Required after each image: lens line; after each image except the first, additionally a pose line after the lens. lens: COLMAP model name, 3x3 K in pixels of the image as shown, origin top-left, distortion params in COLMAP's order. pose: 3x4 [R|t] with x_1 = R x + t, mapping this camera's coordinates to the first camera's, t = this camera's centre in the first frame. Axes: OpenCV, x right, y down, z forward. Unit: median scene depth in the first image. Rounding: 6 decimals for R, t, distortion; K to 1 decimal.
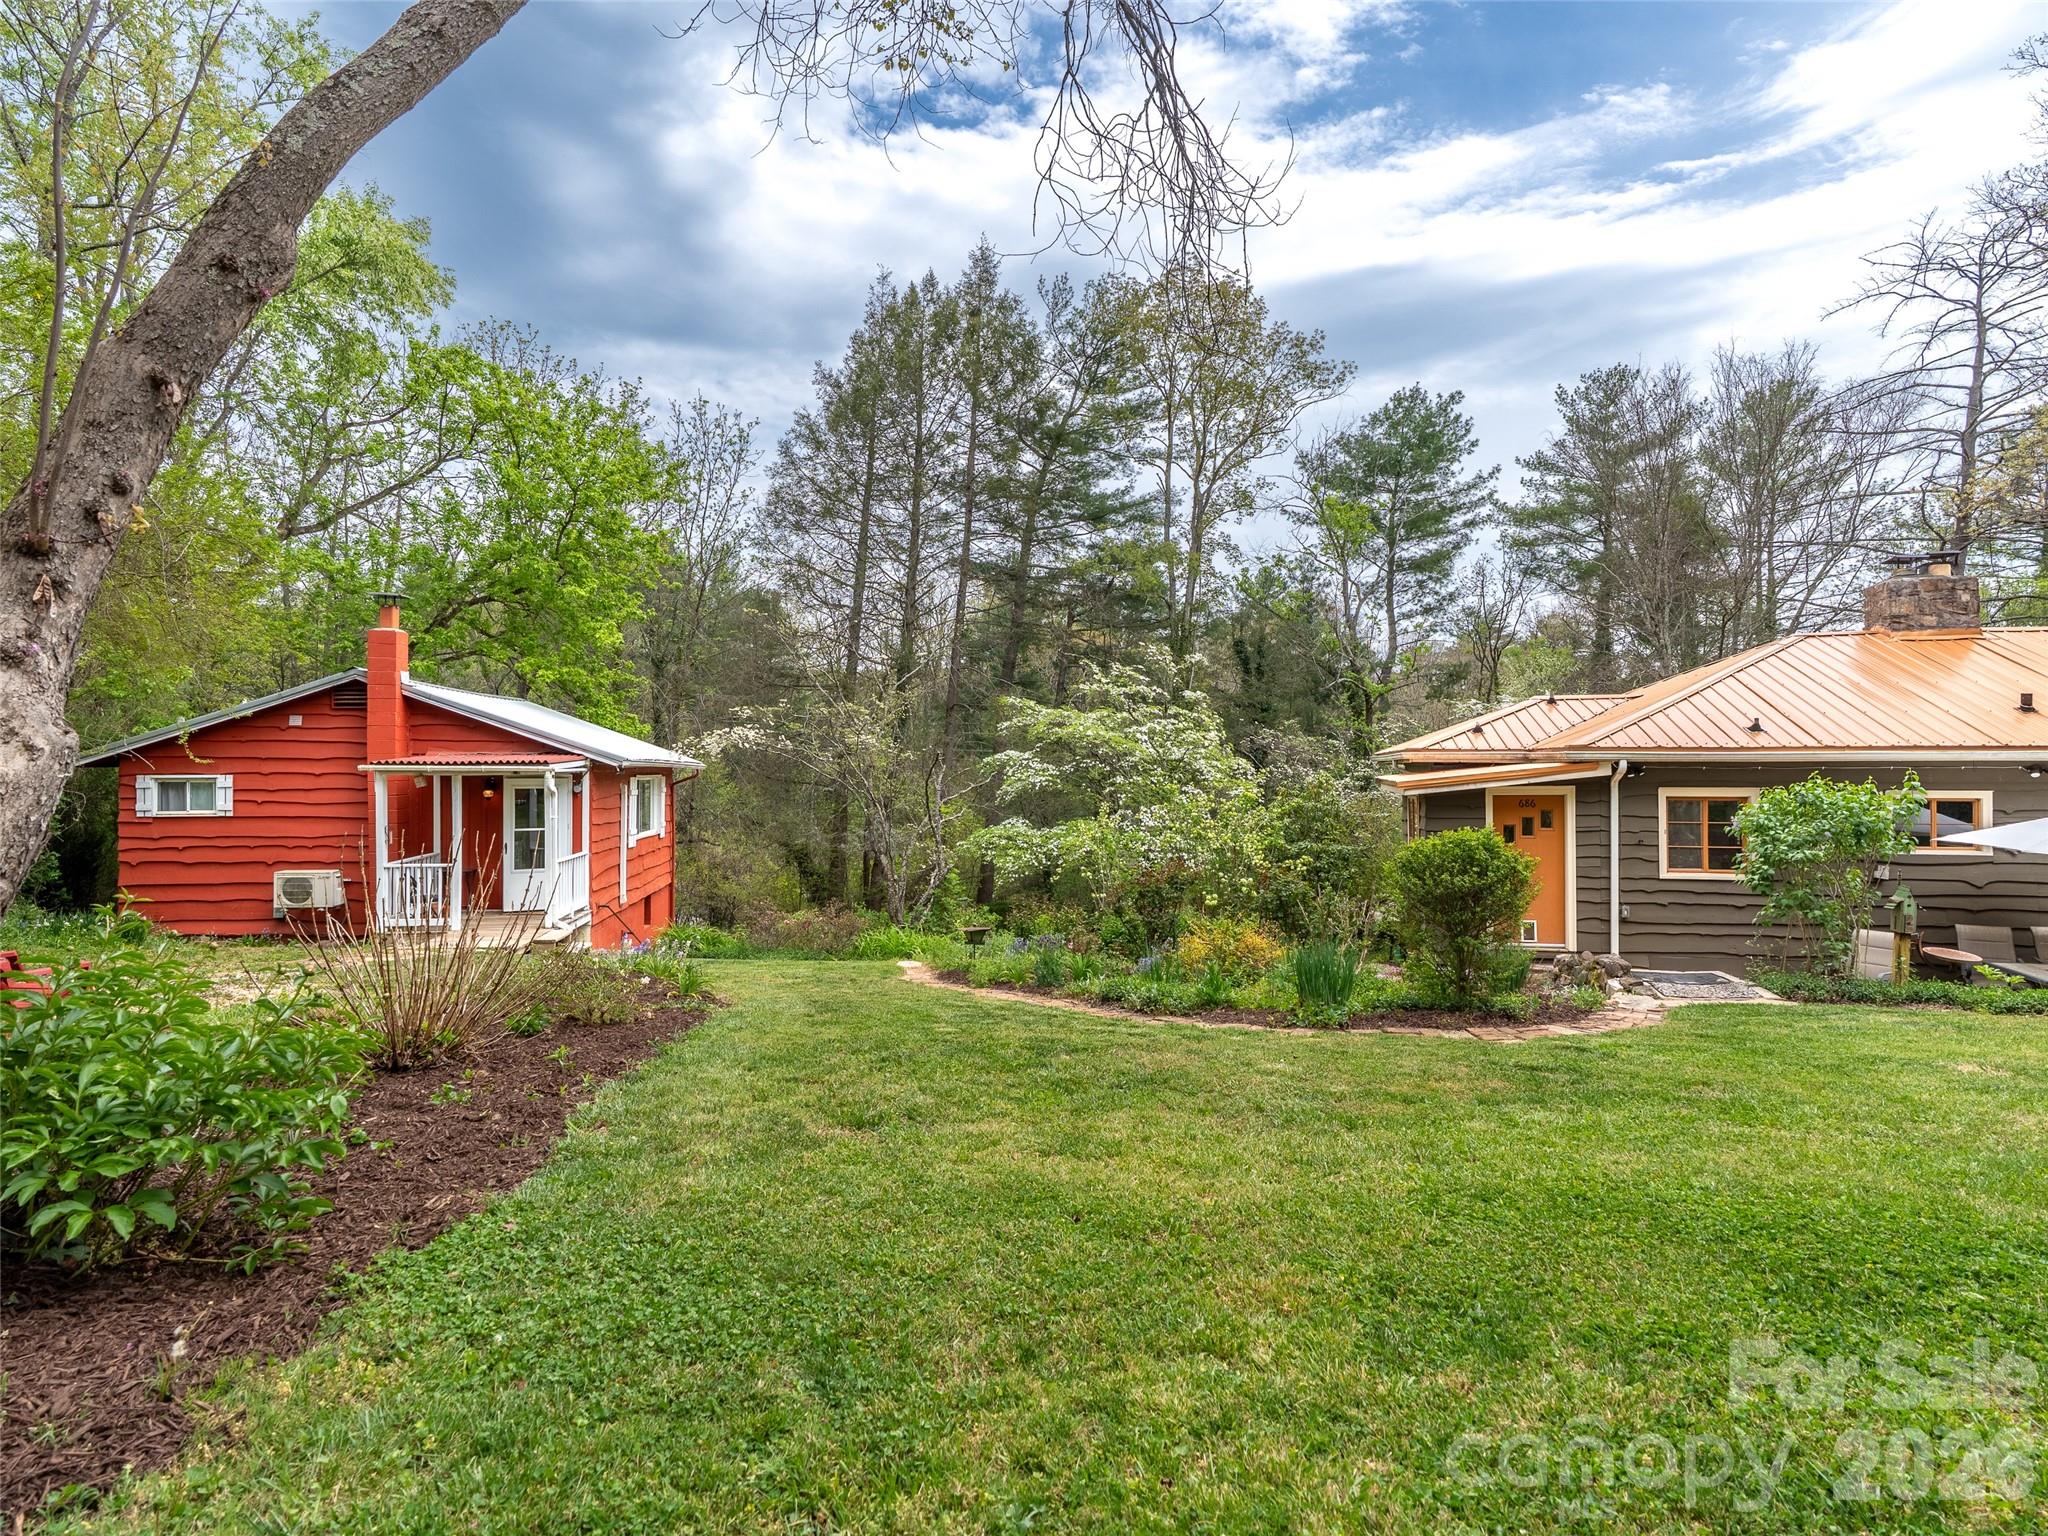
lens RADIAL K [[1030.9, 0, 1012.2], [0, 1030.9, 773.7], [0, 0, 1]] dist [-0.002442, 0.000415]
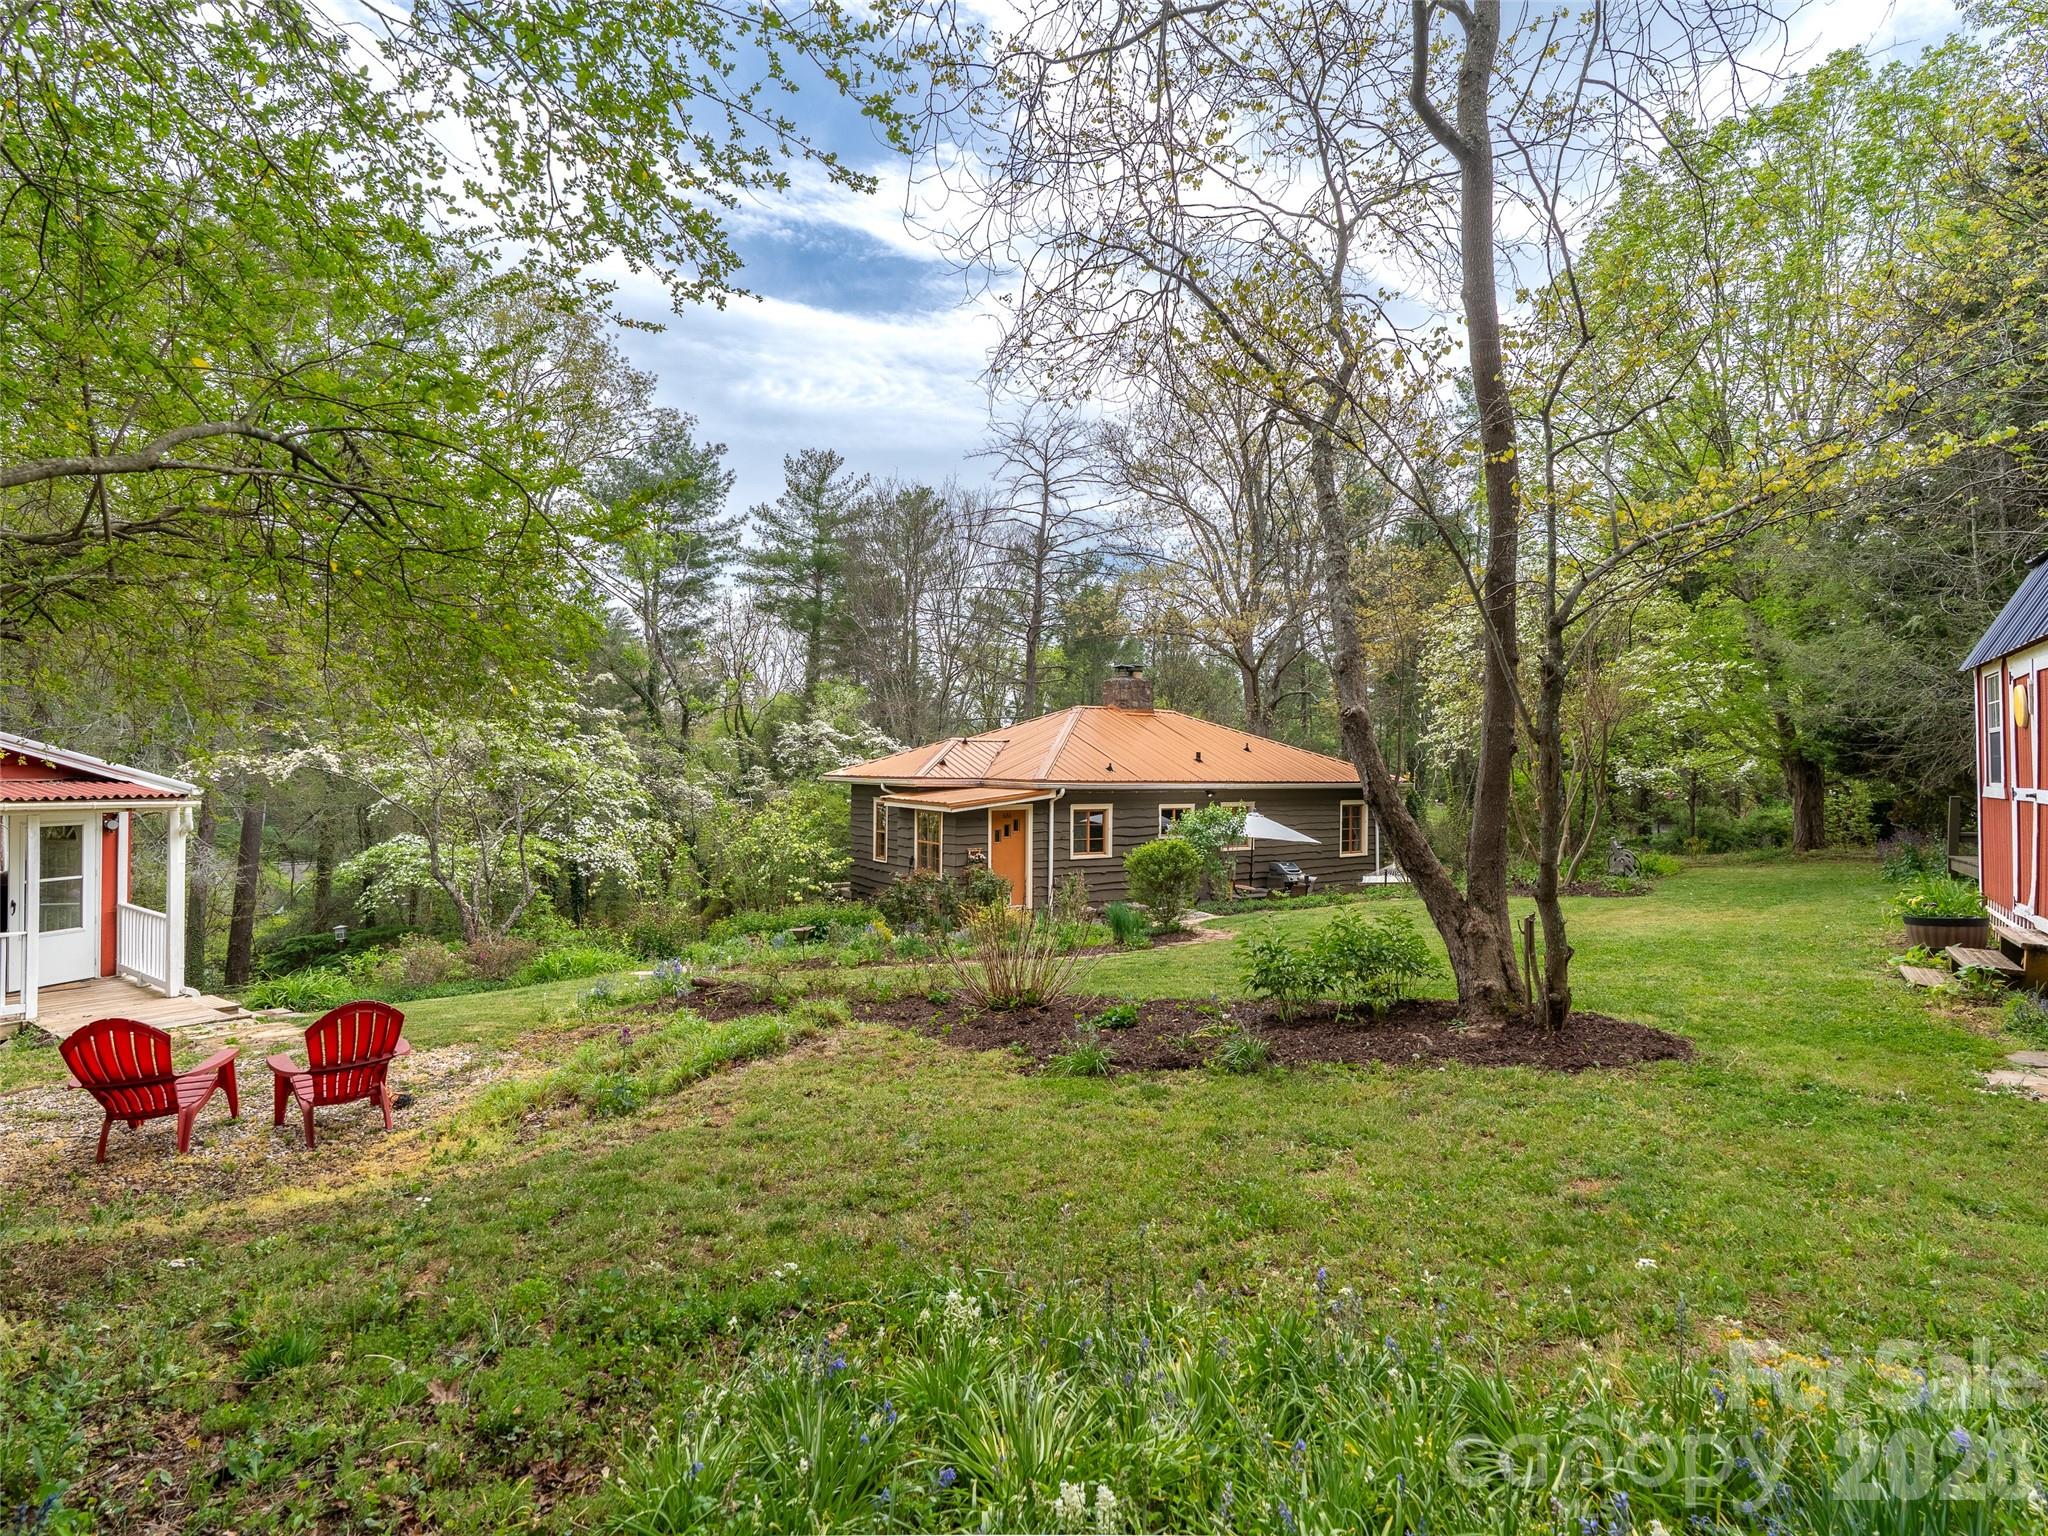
lens RADIAL K [[1030.9, 0, 1012.2], [0, 1030.9, 773.7], [0, 0, 1]] dist [-0.002442, 0.000415]
pose [[0.684820, 0.004097, 0.728701, -0.520563], [-0.007540, 0.999971, 0.001463, -0.030572], [-0.728674, -0.006497, 0.684830, -0.048936]]
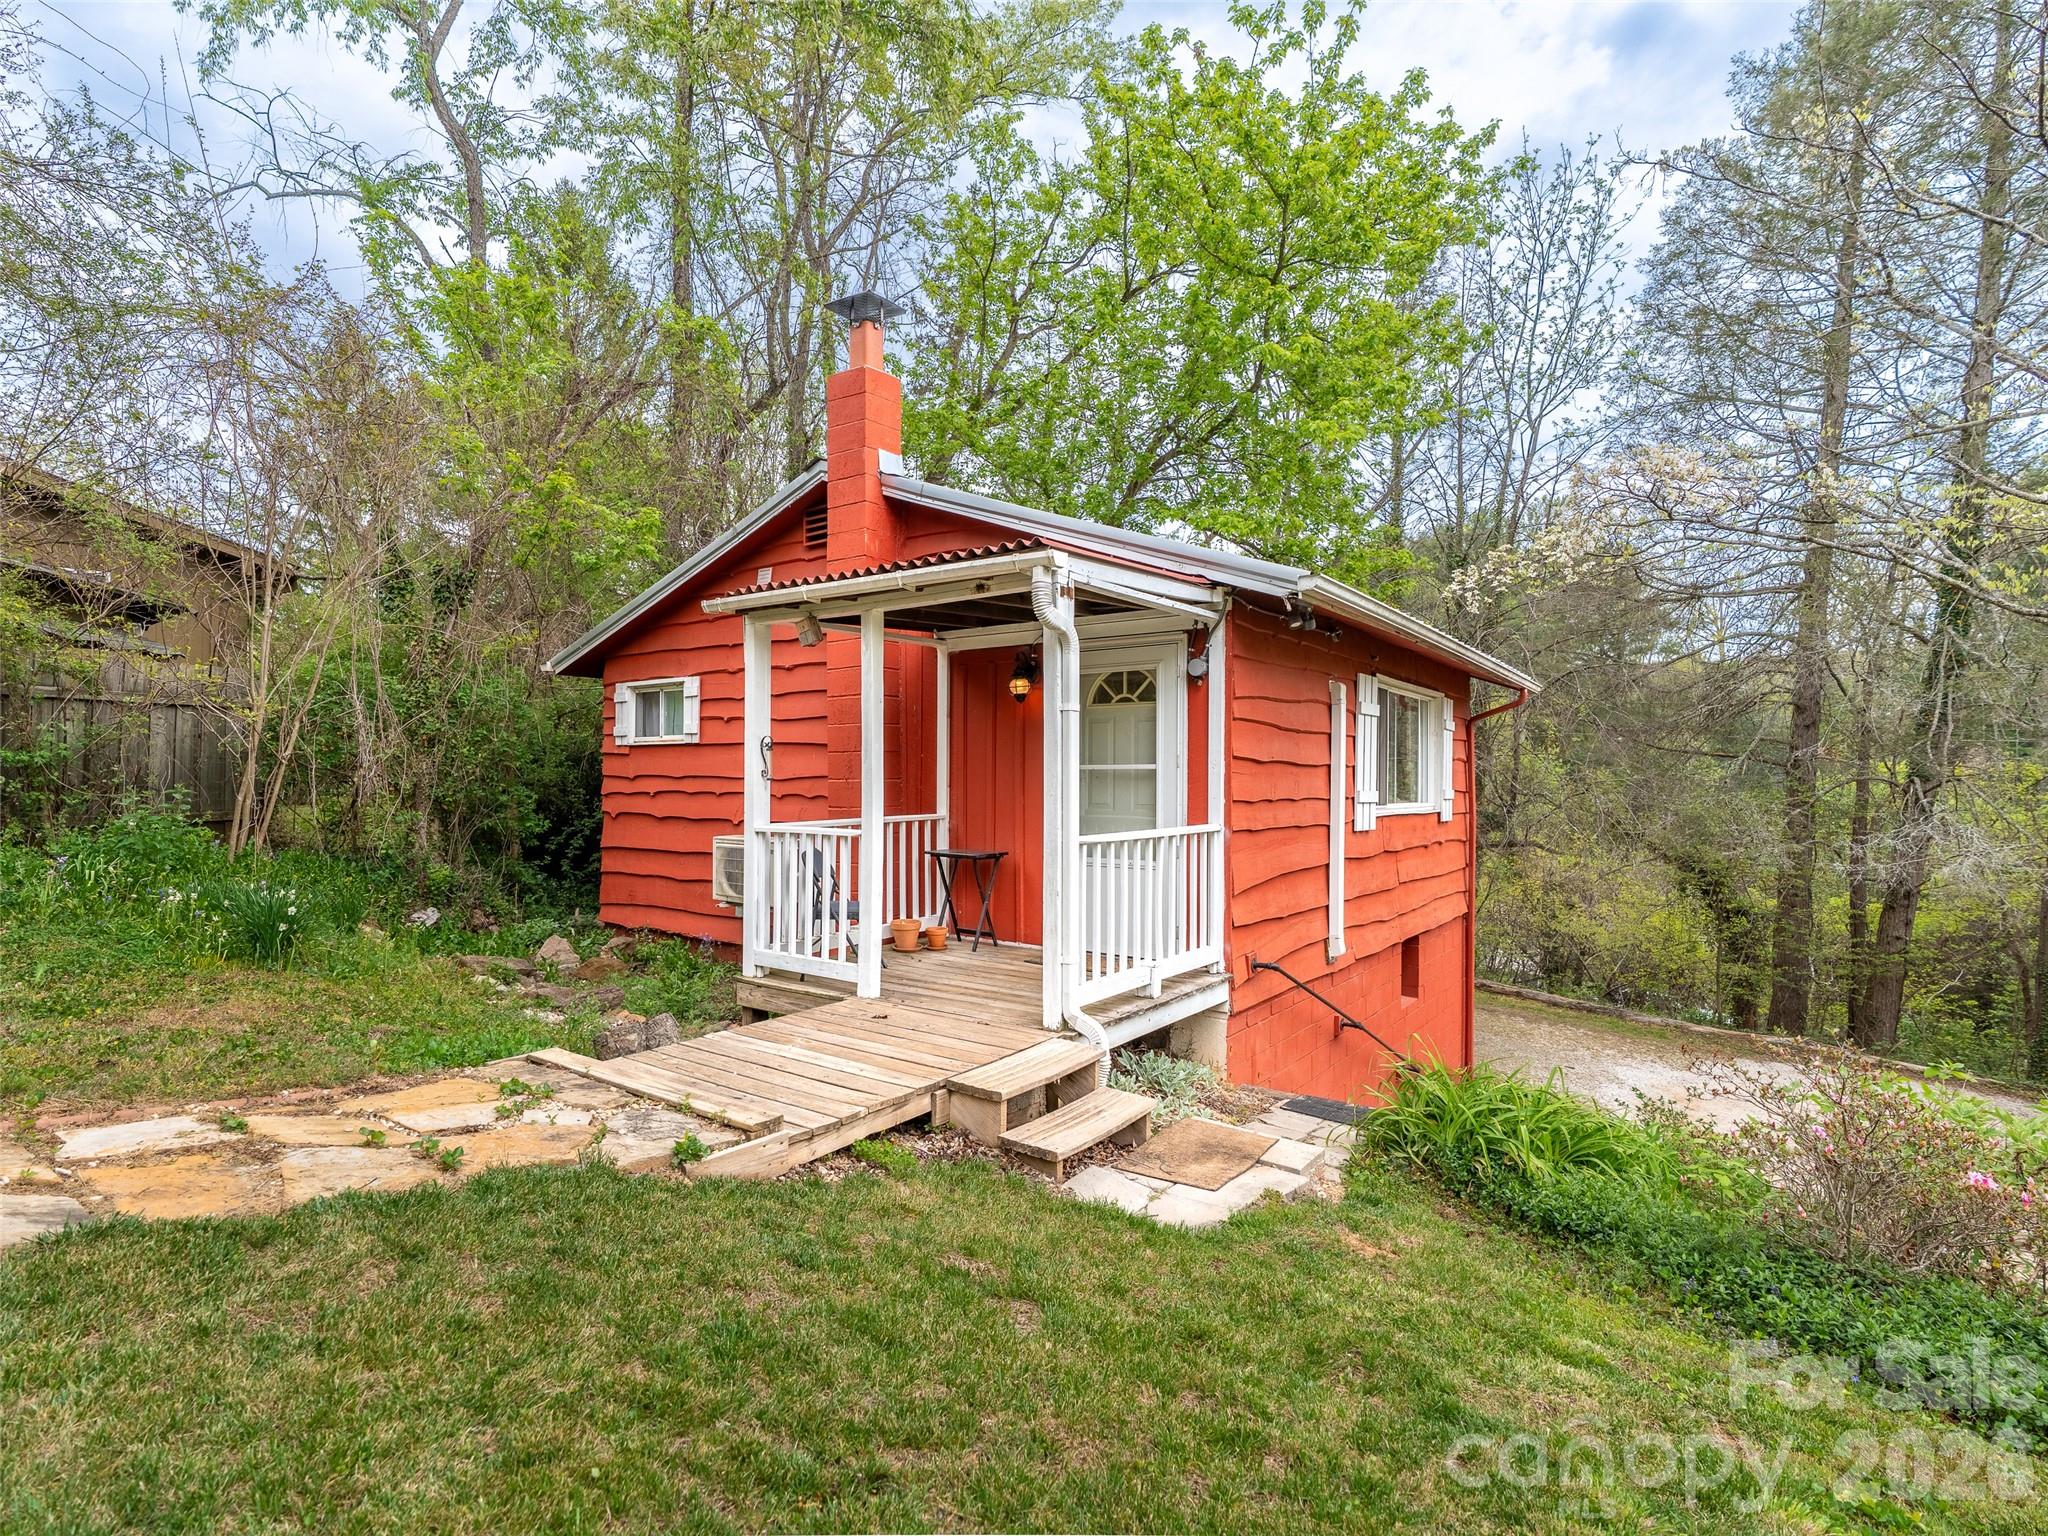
lens RADIAL K [[1027.6, 0, 953.6], [0, 1027.6, 767.9], [0, 0, 1]] dist [-0.002244, -0.000206]
pose [[0.697464, -0.001847, -0.716617, -0.200791], [-0.008164, 0.999911, -0.010522, 0.058502], [0.716573, 0.013189, 0.697387, 0.649493]]
